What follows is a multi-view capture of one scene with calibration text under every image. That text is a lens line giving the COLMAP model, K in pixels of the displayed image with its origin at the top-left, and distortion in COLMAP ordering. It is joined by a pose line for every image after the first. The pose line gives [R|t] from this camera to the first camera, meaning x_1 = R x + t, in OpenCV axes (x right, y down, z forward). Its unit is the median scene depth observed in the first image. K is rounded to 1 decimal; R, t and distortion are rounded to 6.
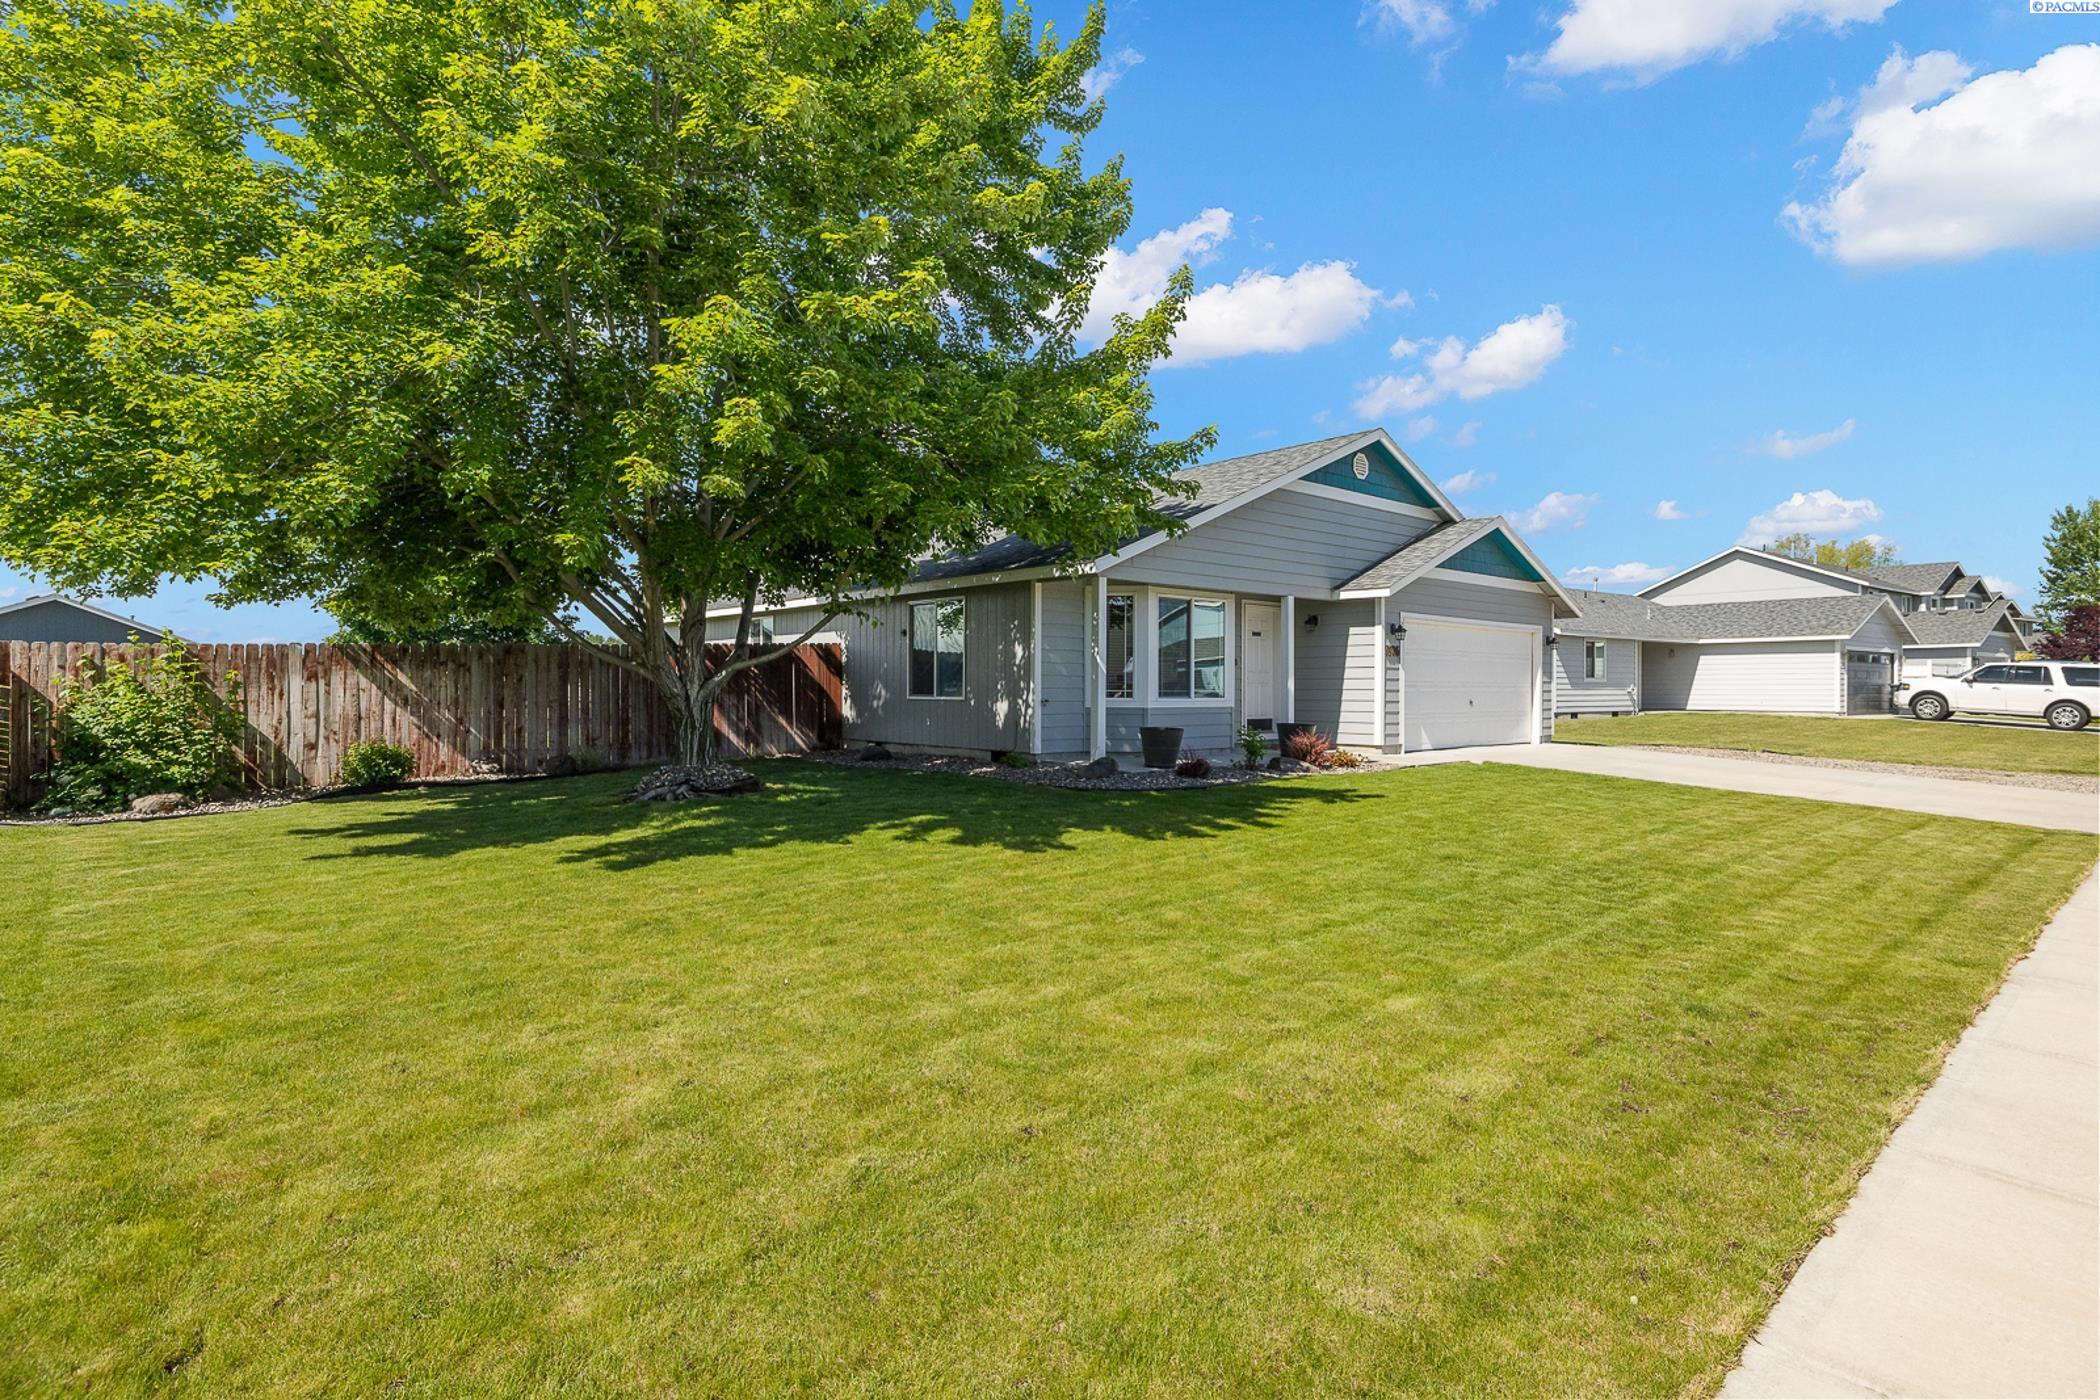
lens RADIAL K [[1042.1, 0, 1053.4], [0, 1042.1, 699.3], [0, 0, 1]] dist [-0.009103, 0.001795]
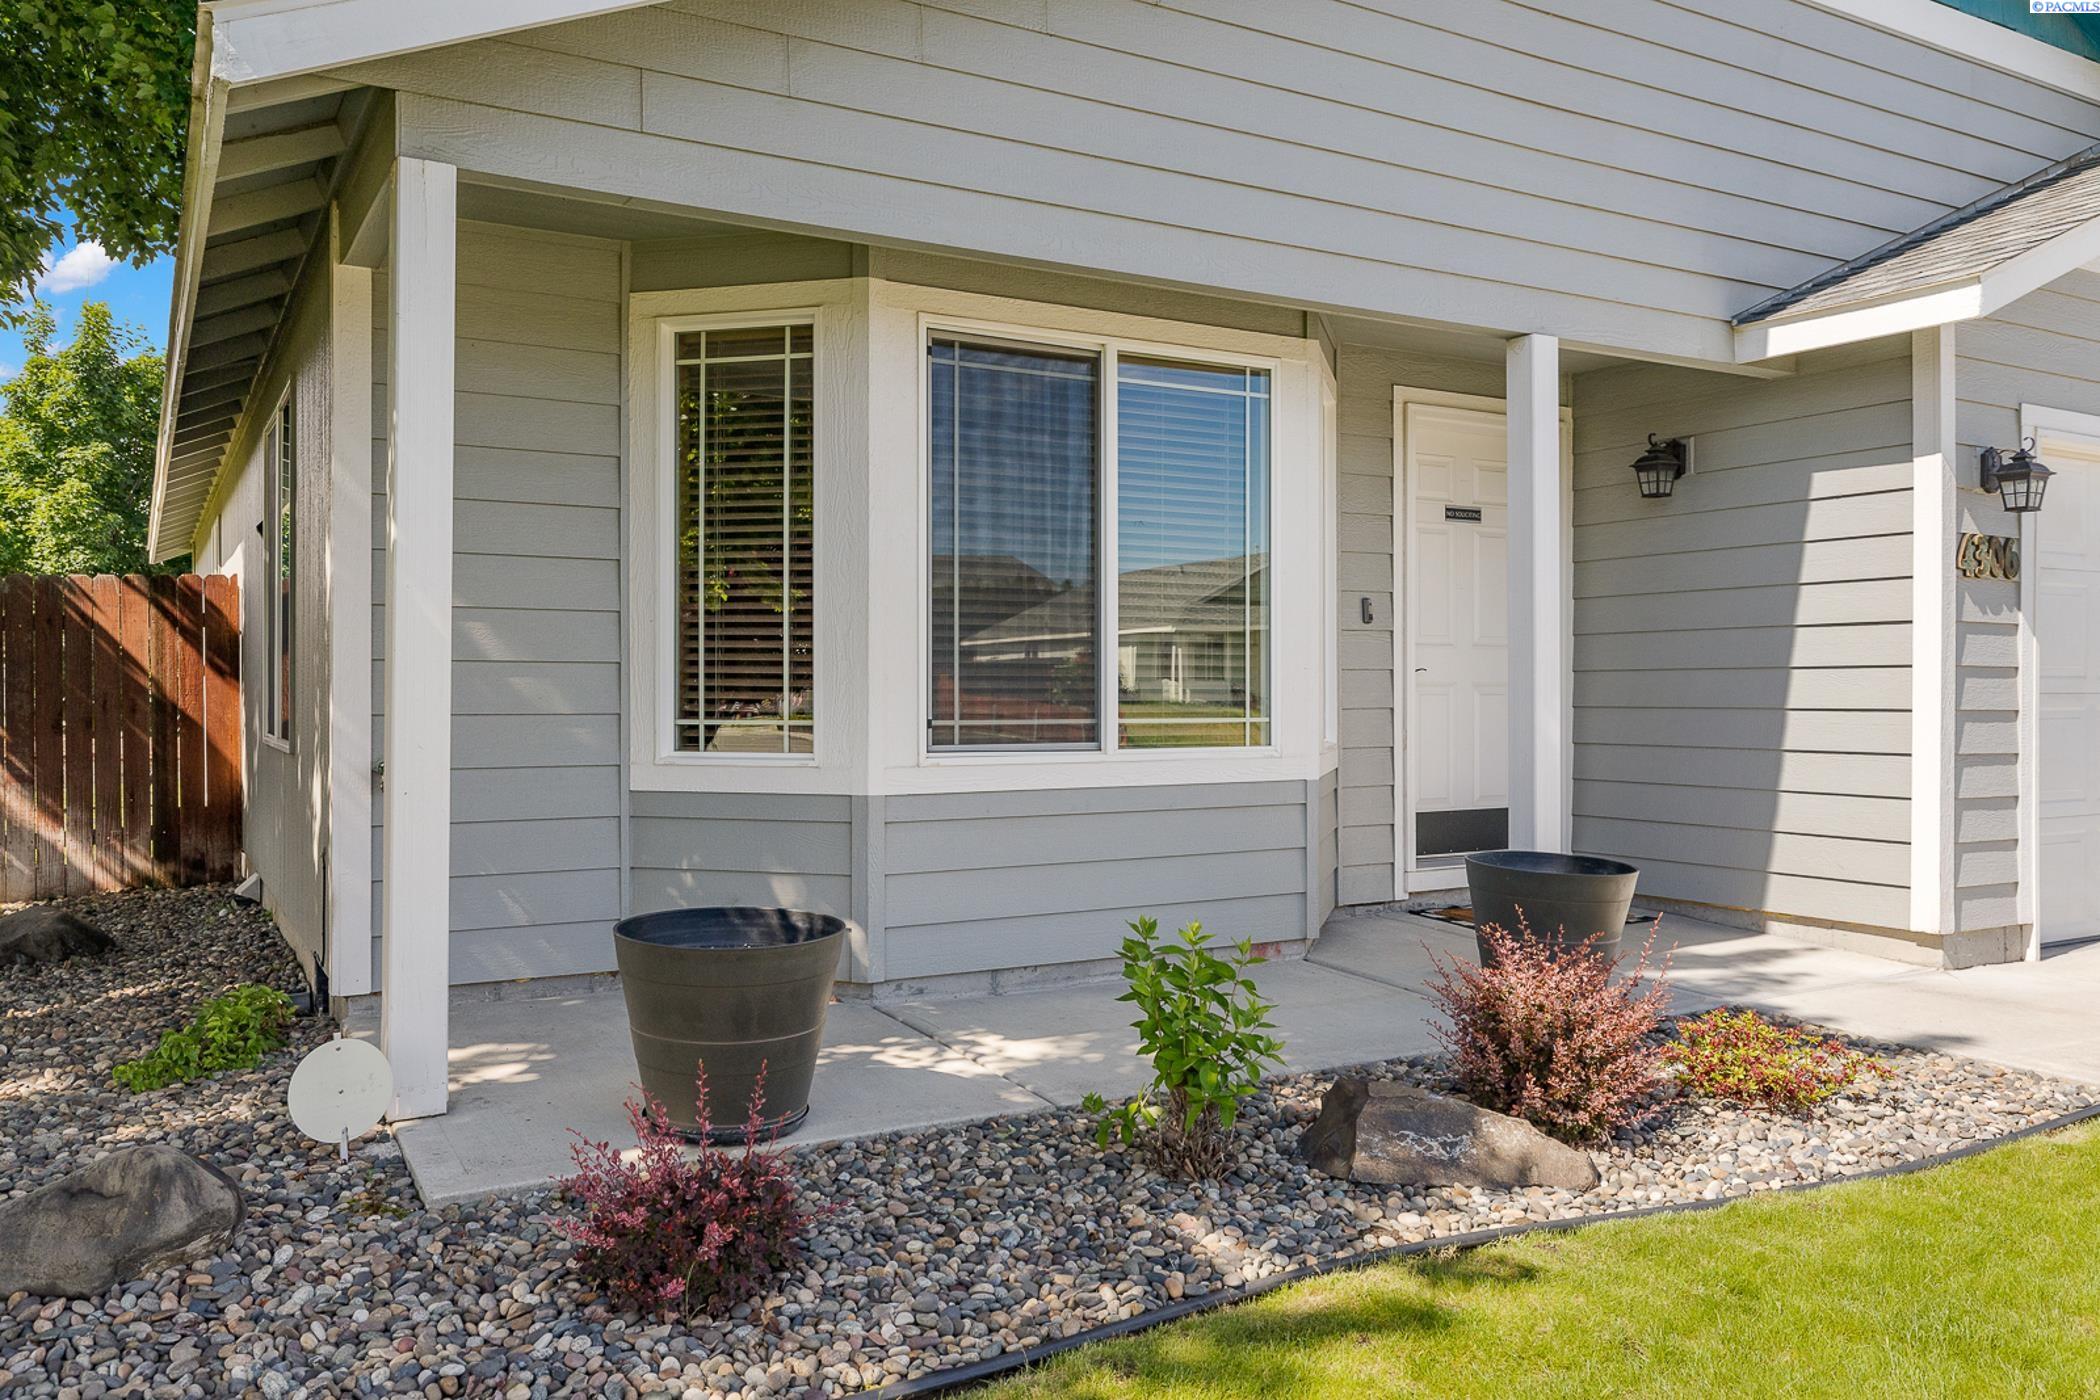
lens RADIAL K [[1576.0, 0, 1045.7], [0, 1576.0, 698.7], [0, 0, 1]] dist [-0.000737, -0.002284]
pose [[0.980762, -0.000725, -0.195205, 0.175902], [-0.000754, 0.999972, -0.007500, -0.009004], [0.195205, 0.007502, 0.980734, 0.581122]]
